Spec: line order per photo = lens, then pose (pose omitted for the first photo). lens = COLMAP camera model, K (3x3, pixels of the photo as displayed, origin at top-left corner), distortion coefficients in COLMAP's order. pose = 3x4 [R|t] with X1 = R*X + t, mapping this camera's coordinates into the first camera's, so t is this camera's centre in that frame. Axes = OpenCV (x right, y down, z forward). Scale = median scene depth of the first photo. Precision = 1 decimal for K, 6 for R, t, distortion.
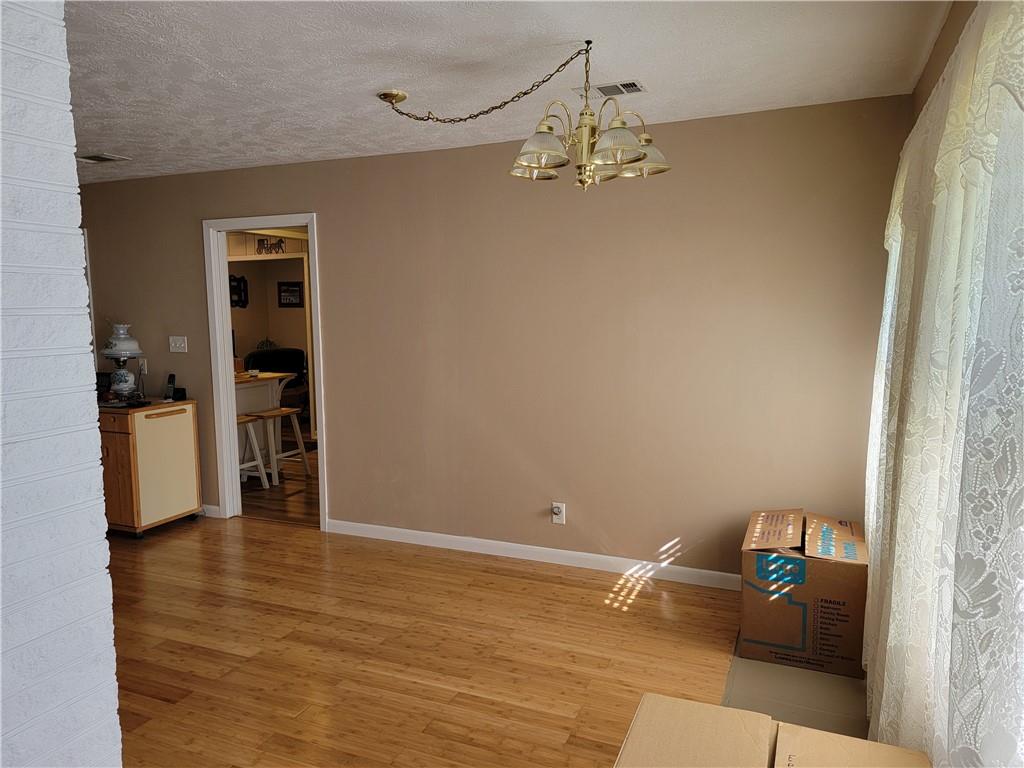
lens RADIAL K [[713.5, 0, 512.0], [0, 713.5, 384.0], [0, 0, 1]] dist [0.002701, 0.000398]
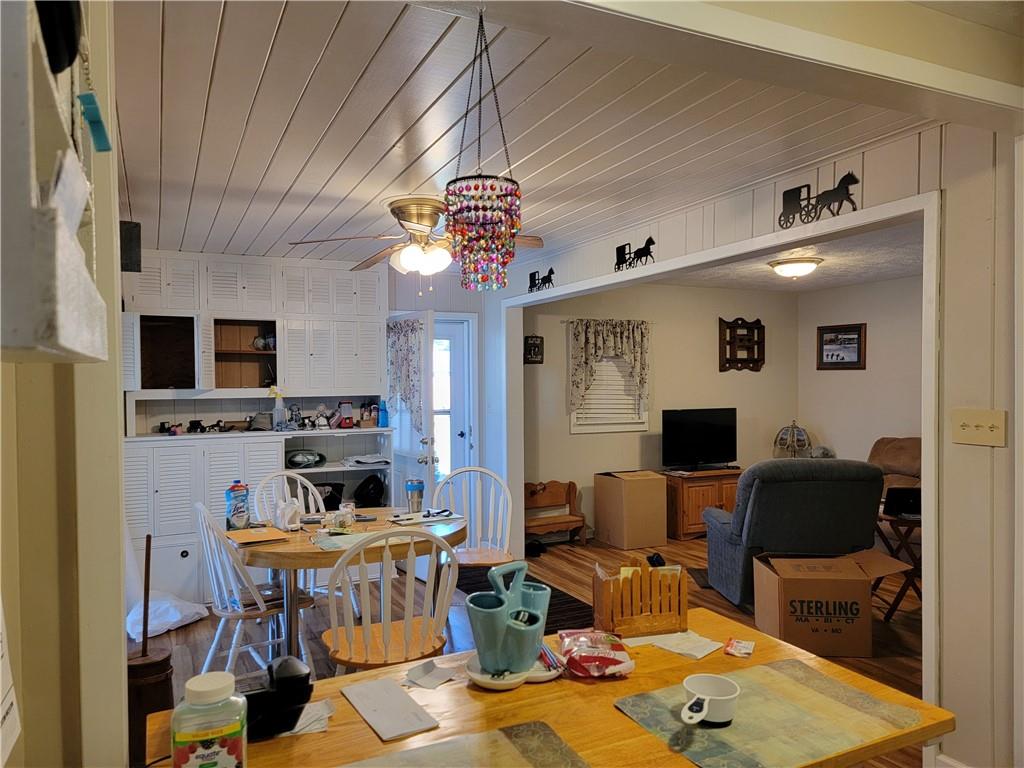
lens RADIAL K [[713.5, 0, 512.0], [0, 713.5, 384.0], [0, 0, 1]] dist [0.002701, 0.000398]
pose [[0.761702, 0.010982, -0.647834, -0.145543], [-0.071118, 0.995232, -0.066747, -0.041887], [0.644012, 0.096914, 0.758852, 0.418234]]
